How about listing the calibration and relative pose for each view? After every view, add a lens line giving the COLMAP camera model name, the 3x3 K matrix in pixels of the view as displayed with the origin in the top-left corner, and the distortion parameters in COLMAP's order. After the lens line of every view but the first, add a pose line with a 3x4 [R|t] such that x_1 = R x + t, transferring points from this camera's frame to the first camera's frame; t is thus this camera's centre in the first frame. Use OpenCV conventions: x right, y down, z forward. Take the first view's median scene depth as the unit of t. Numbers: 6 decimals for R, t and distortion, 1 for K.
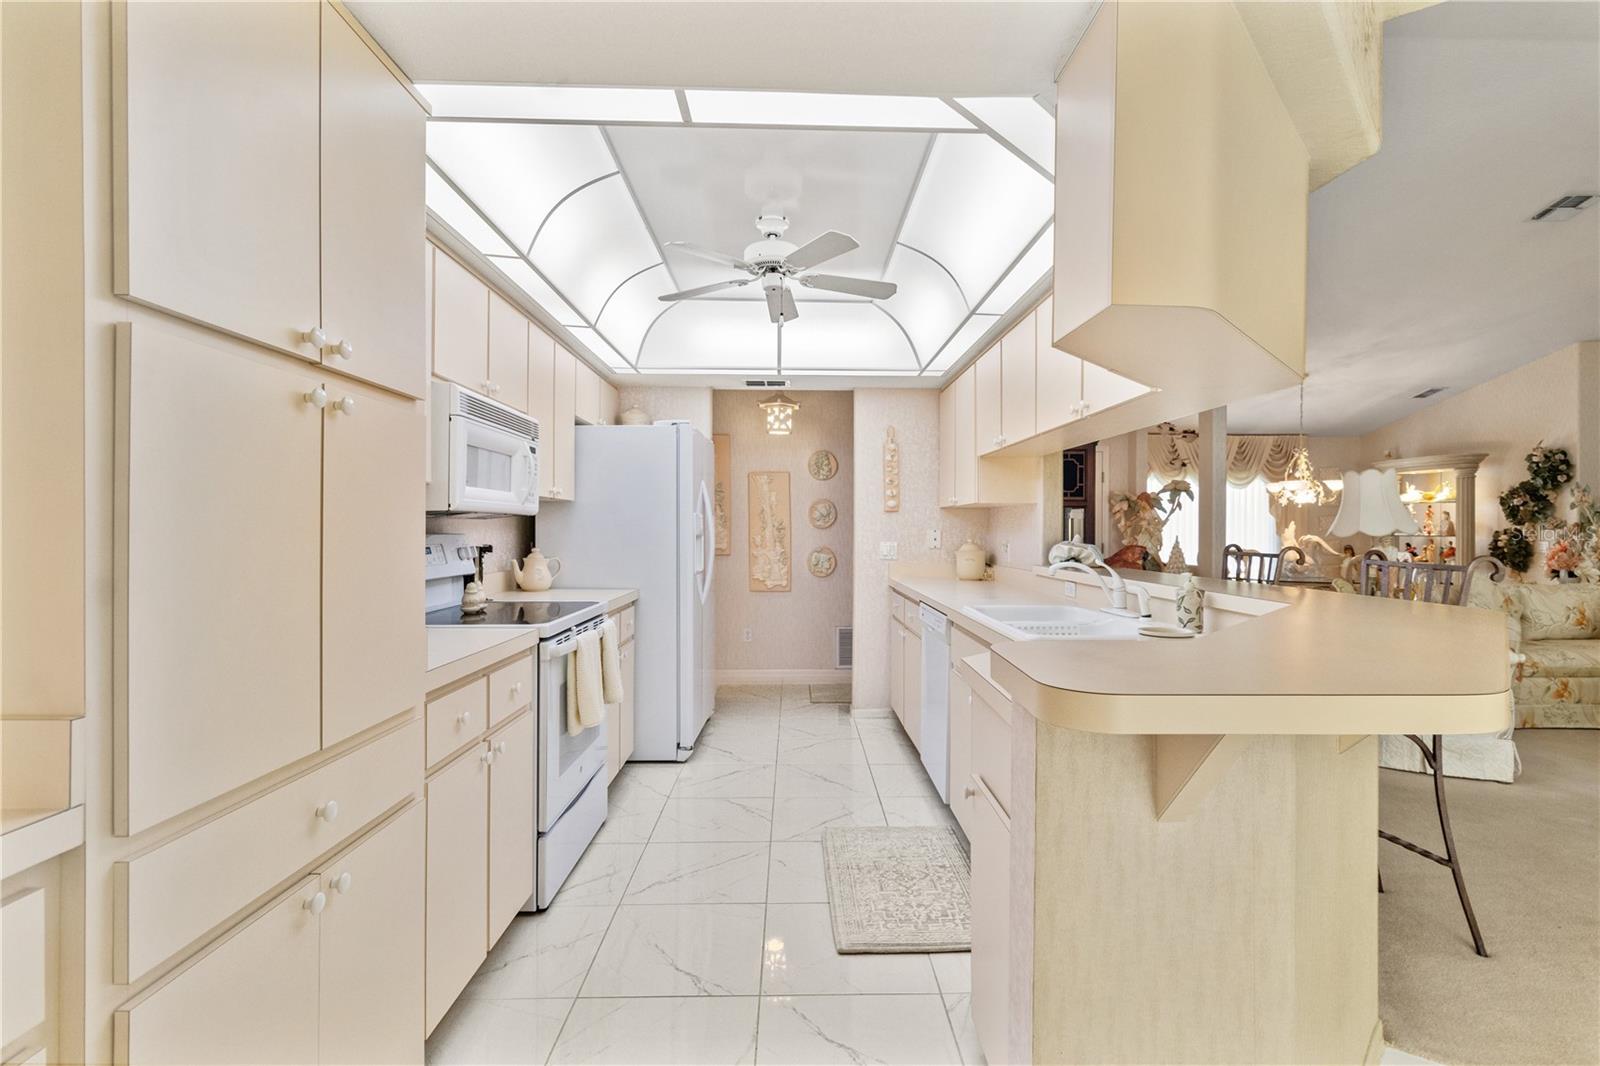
lens RADIAL K [[766.3, 0, 806.6], [0, 766.3, 538.1], [0, 0, 1]] dist [0.003757, 0.000308]
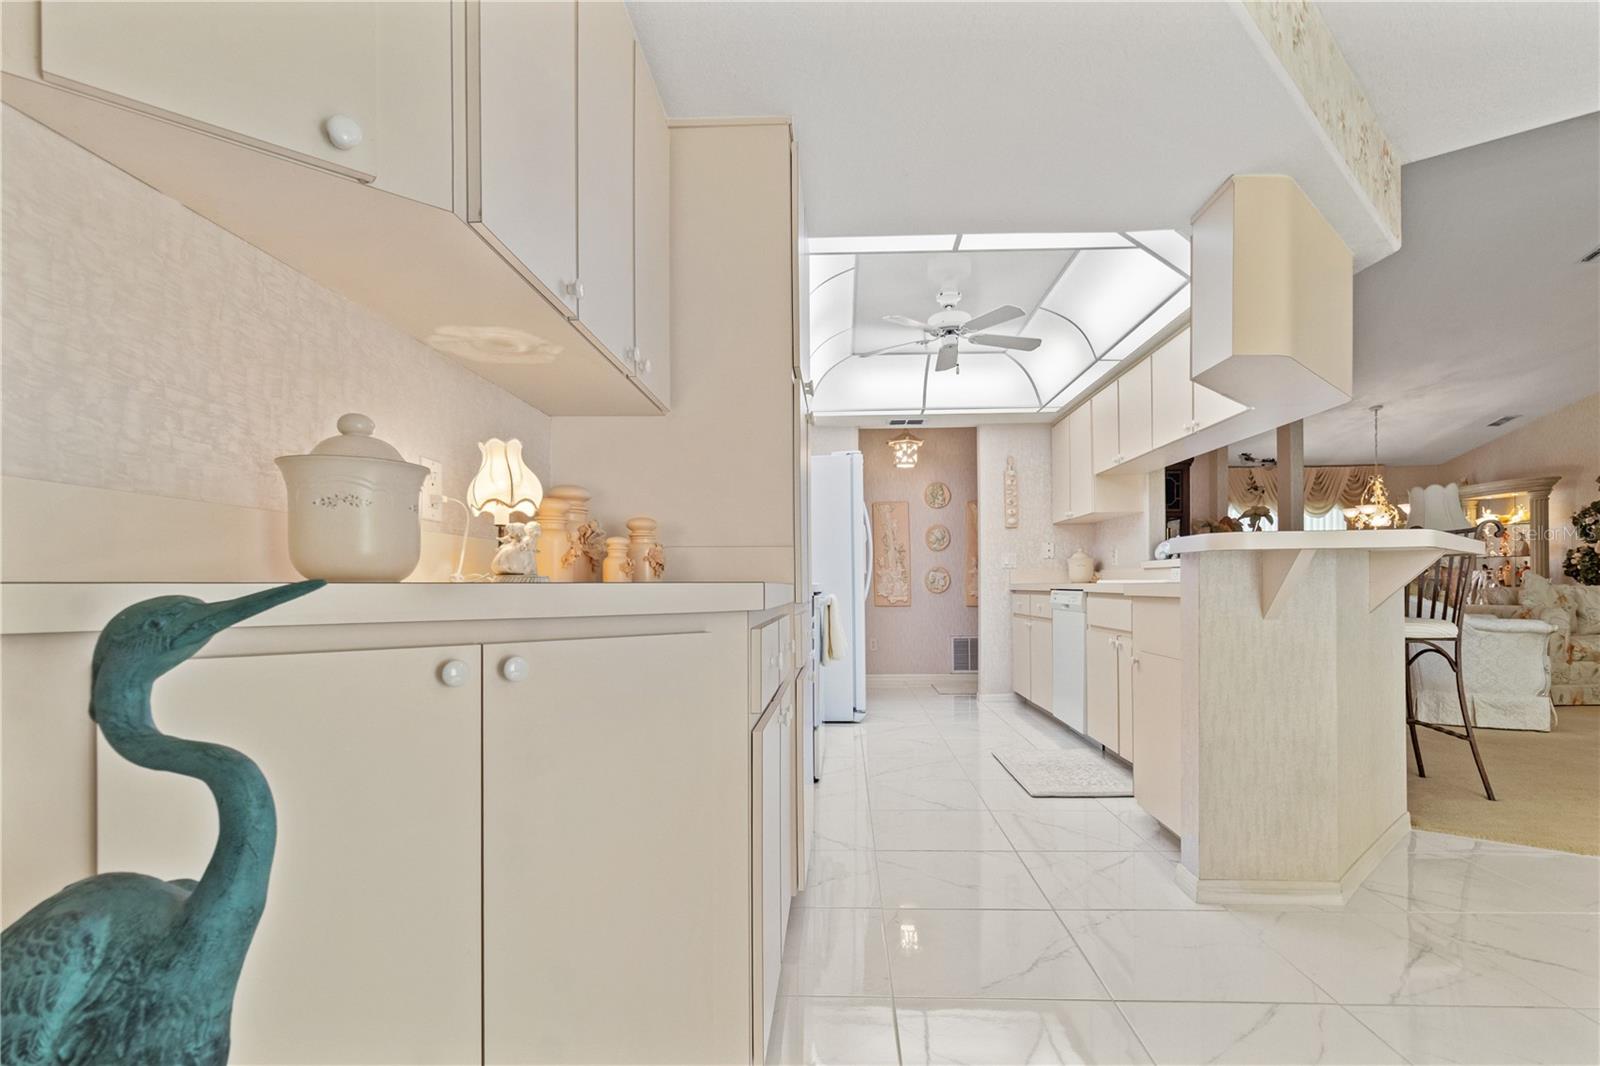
lens RADIAL K [[766.3, 0, 823.9], [0, 766.3, 584.0], [0, 0, 1]] dist [0.003757, 0.000308]
pose [[0.998095, -0.011665, -0.060578, -0.114701], [0.011393, 0.999923, -0.004838, 0.058388], [0.060630, 0.004139, 0.998152, -0.215513]]
